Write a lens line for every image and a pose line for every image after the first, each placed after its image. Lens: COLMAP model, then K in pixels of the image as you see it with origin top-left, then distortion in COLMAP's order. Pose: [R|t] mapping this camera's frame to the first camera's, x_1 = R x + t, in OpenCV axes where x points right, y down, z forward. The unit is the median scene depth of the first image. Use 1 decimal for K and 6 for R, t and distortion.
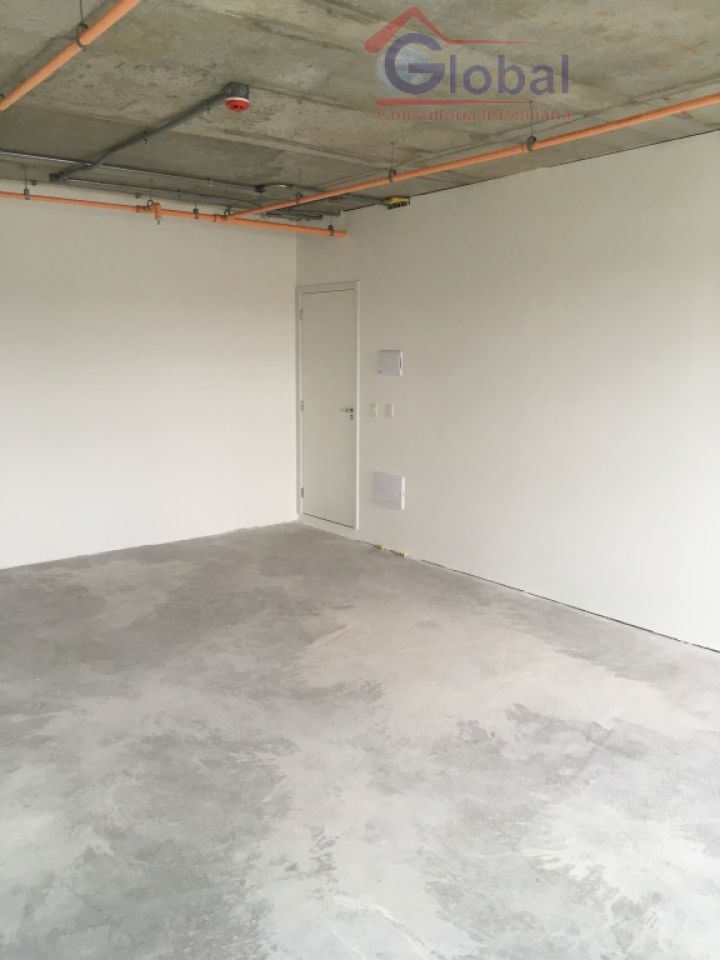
lens RADIAL K [[815.4, 0, 360.8], [0, 815.4, 470.5], [0, 0, 1]] dist [0.080007, -0.106887]
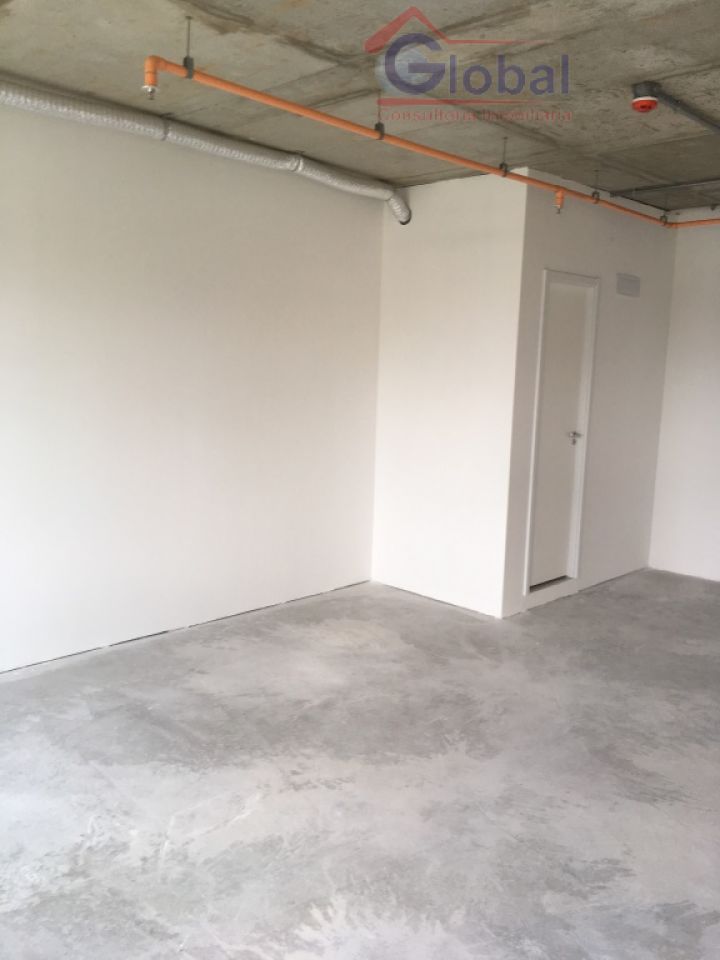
lens RADIAL K [[815.4, 0, 365.2], [0, 815.4, 479.4], [0, 0, 1]] dist [0.080007, -0.106887]
pose [[0.142444, 0.148880, -0.978542, 0.888388], [-0.173732, 0.977036, 0.123361, -0.100939], [0.974437, 0.152432, 0.165038, 0.683177]]
